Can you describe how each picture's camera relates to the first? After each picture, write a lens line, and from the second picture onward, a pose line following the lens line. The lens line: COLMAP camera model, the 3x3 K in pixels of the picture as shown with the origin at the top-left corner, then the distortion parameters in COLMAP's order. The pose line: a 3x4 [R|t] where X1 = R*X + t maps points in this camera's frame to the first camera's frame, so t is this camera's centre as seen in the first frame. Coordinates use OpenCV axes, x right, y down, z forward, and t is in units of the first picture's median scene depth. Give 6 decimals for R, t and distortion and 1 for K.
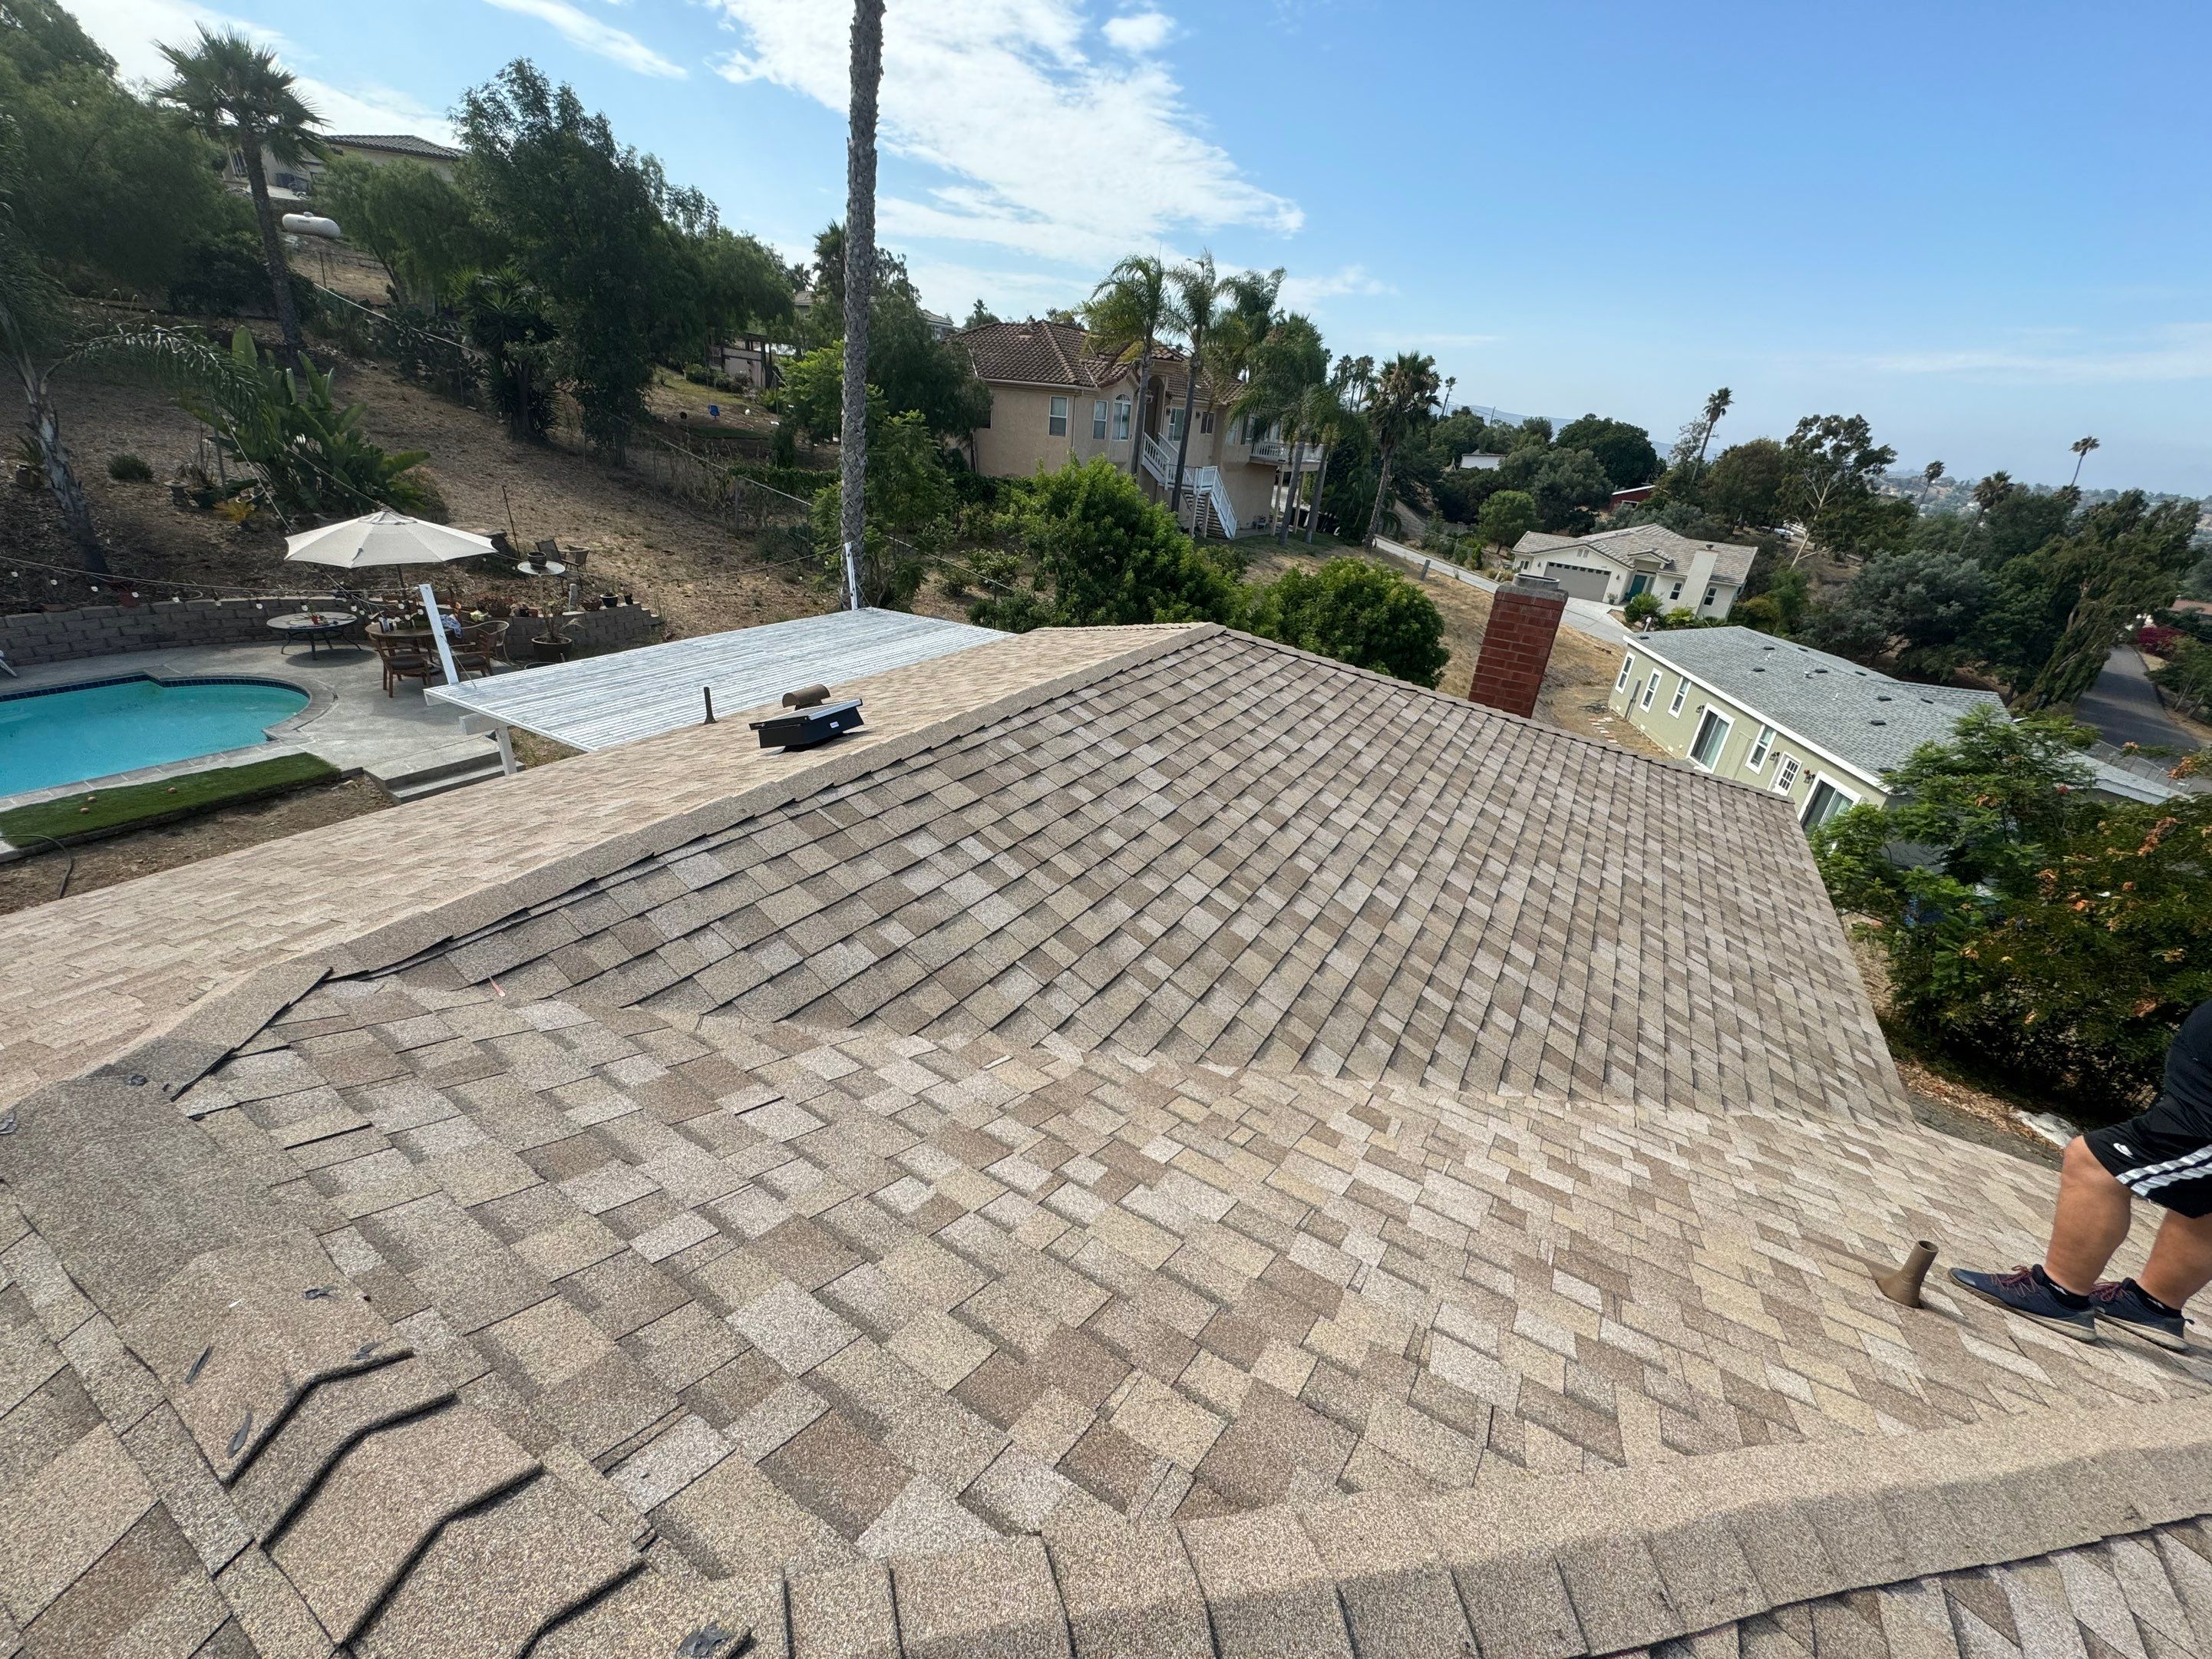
lens RADIAL K [[884.2, 0, 1107.0], [0, 884.2, 821.9], [0, 0, 1]] dist [-0.001204, 0.000418]
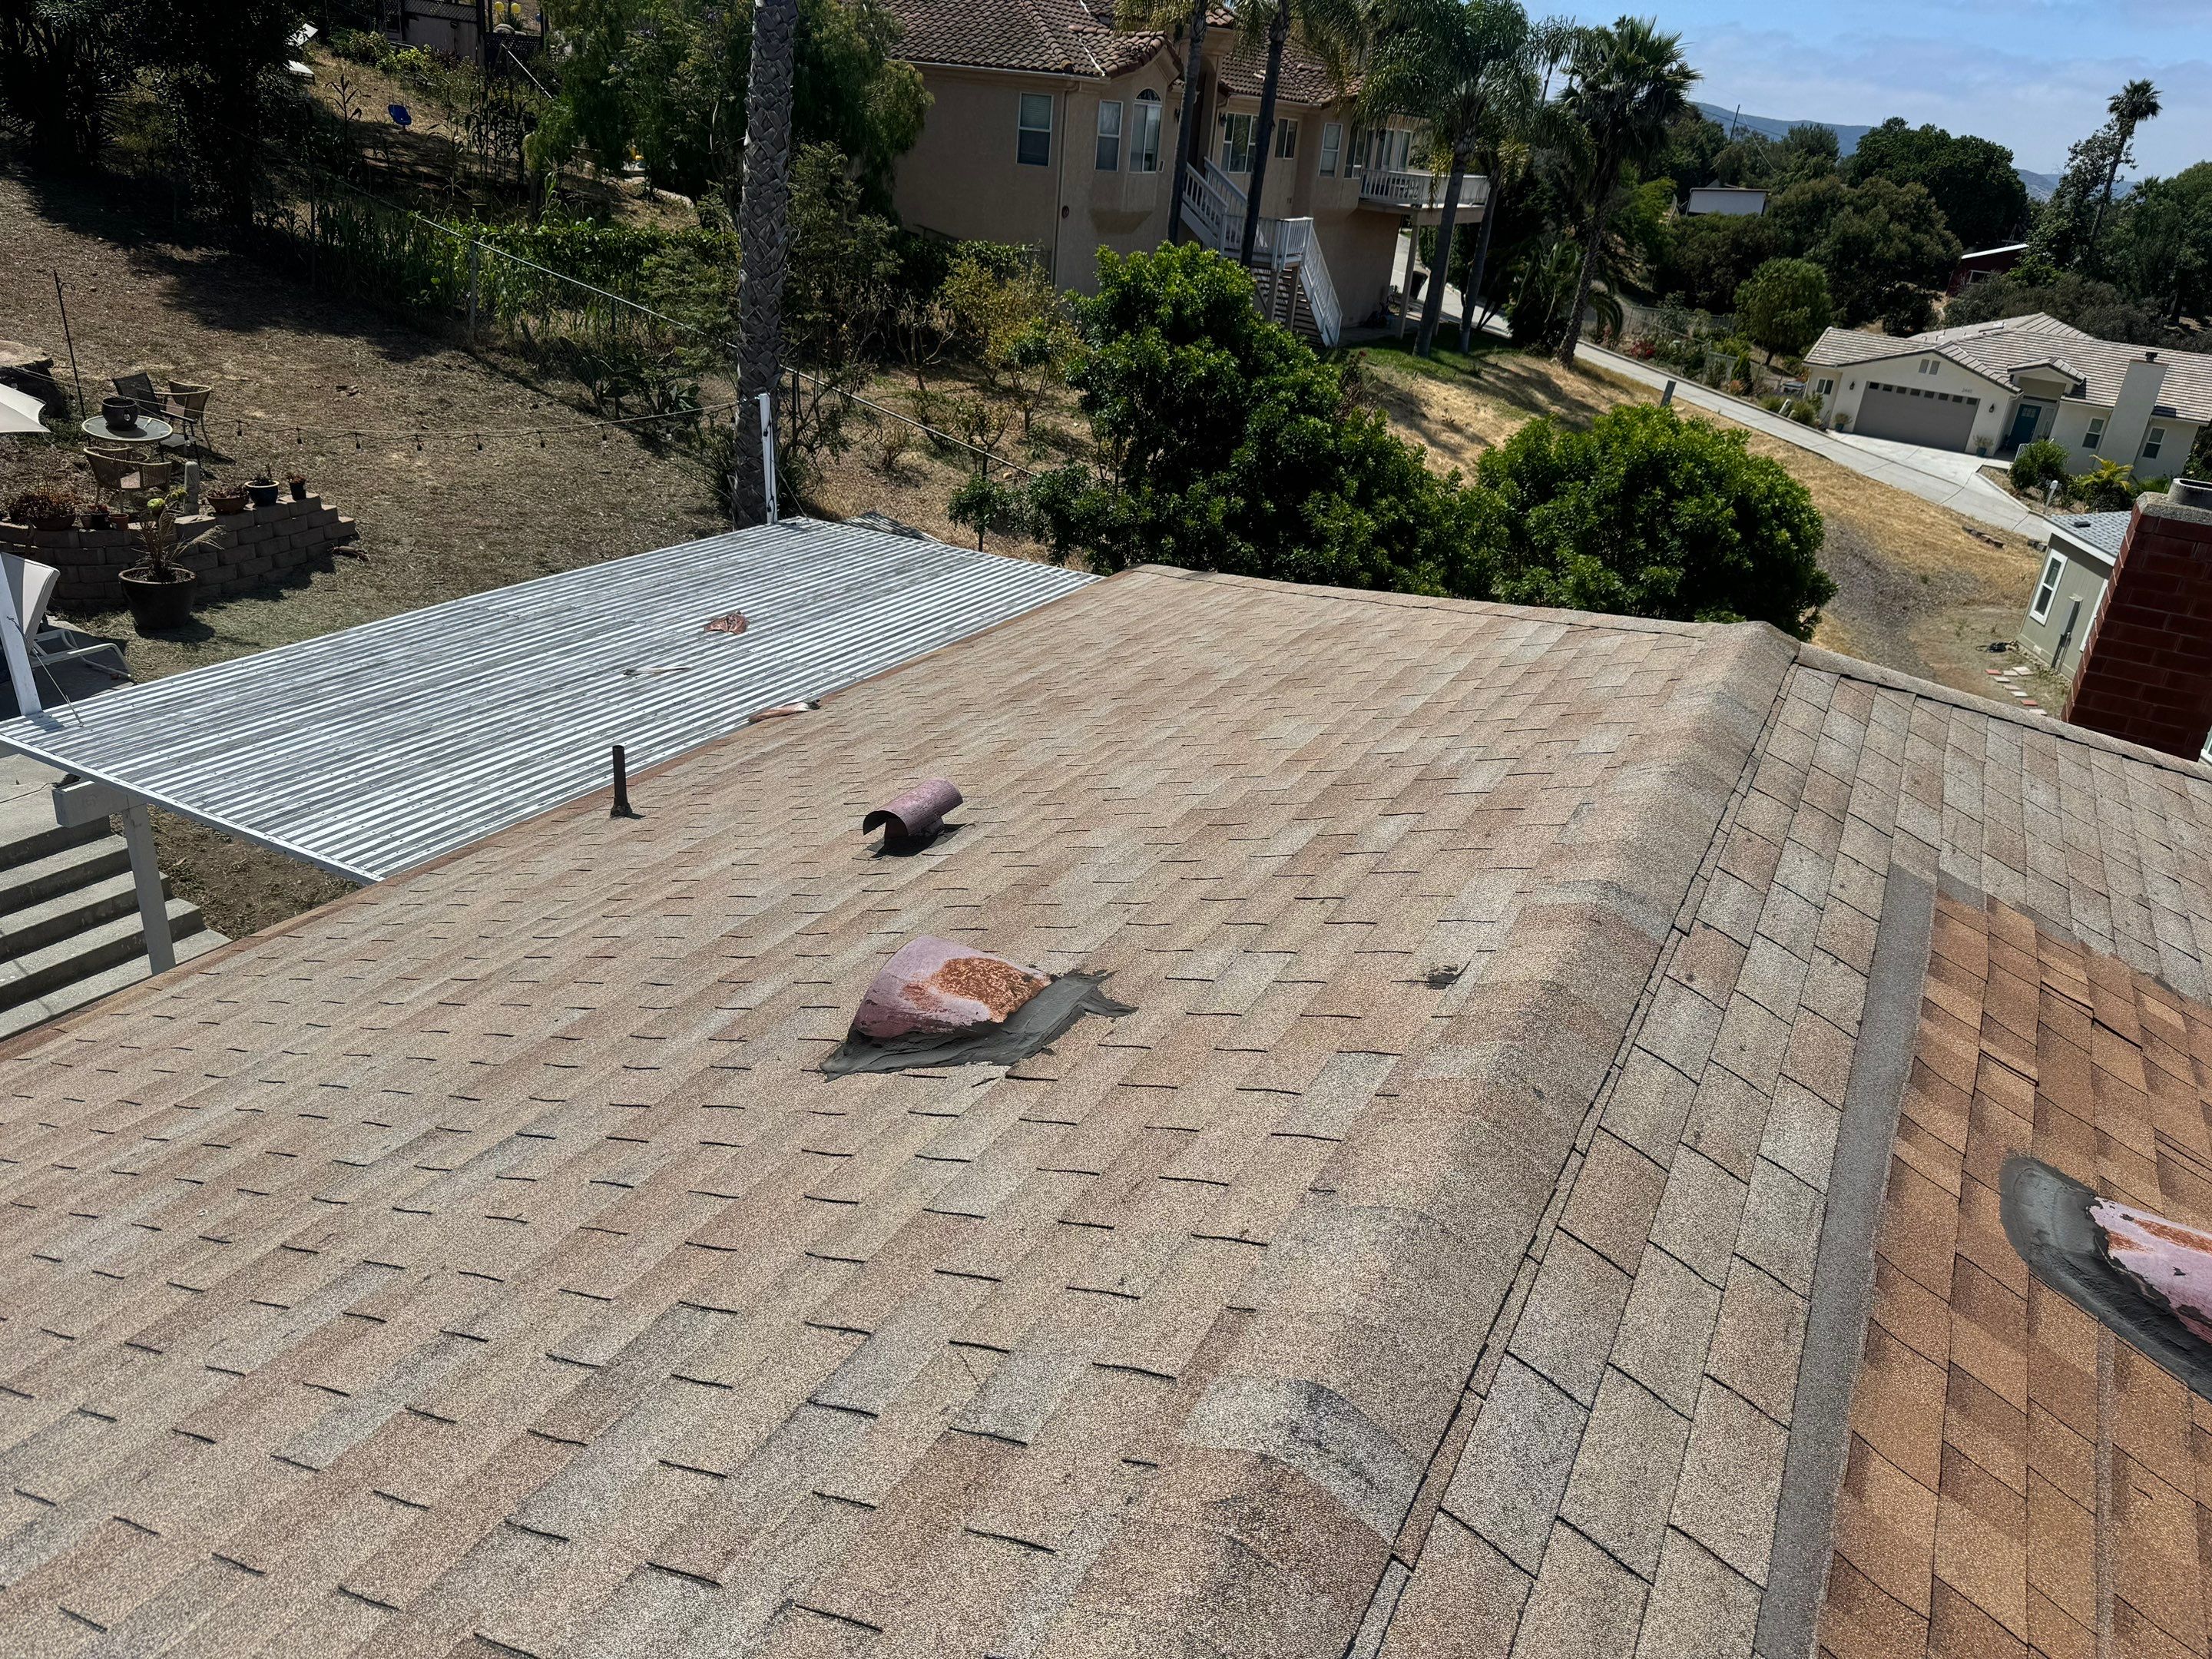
lens RADIAL K [[1560.0, 0, 1082.2], [0, 1560.0, 811.9], [0, 0, 1]] dist [0.002935, -0.016691]
pose [[0.999721, -0.007976, 0.022211, -0.098438], [0.008217, 0.999908, -0.010762, -0.046865], [-0.022123, 0.010941, 0.999695, 0.067635]]
